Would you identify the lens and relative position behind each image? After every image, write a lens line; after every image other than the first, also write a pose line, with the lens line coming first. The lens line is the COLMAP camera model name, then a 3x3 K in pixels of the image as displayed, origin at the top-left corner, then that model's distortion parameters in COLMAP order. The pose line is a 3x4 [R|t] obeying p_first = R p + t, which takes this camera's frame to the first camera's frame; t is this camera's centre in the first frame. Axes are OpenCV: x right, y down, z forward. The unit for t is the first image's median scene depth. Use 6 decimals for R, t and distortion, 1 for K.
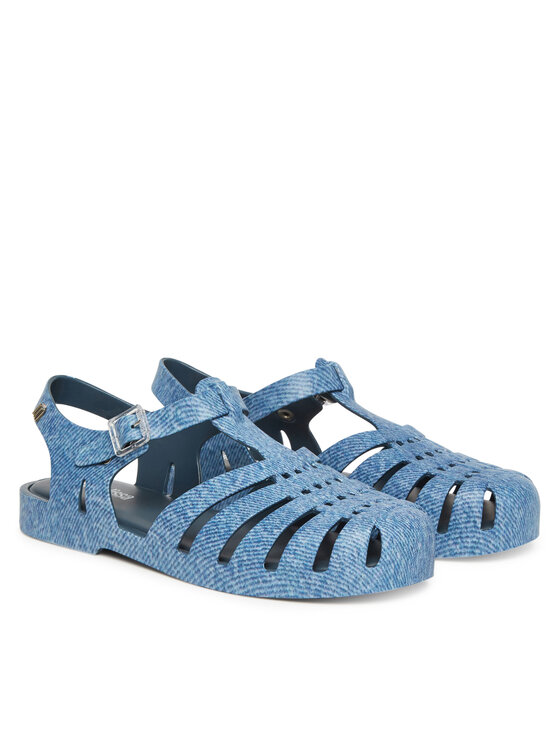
lens RADIAL K [[2098.3, 0, 280.0], [0, 2098.3, 373.0], [0, 0, 1]] dist [0.068437, 0.392393]
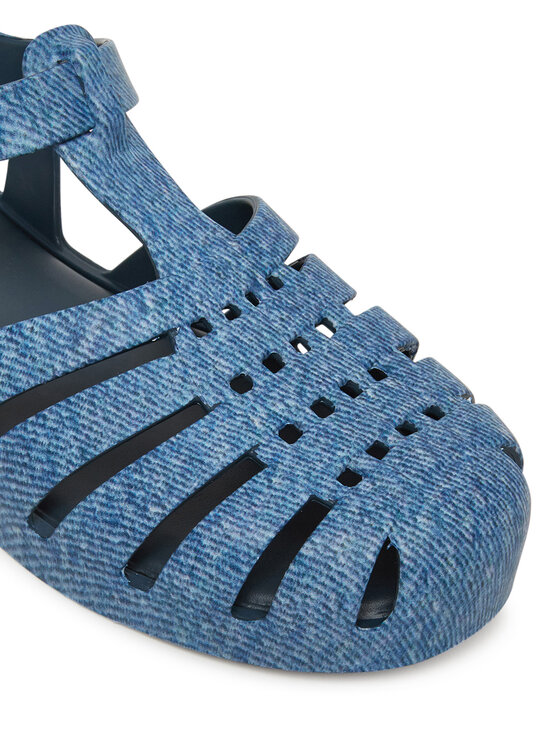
lens RADIAL K [[1745.1, 0, 280.0], [0, 1745.1, 373.0], [0, 0, 1]] dist [-0.091578, -0.253672]
pose [[0.995332, 0.092392, -0.027890, 0.029971], [-0.068648, 0.880900, 0.468298, -0.111990], [0.067835, -0.464197, 0.883130, 0.694120]]
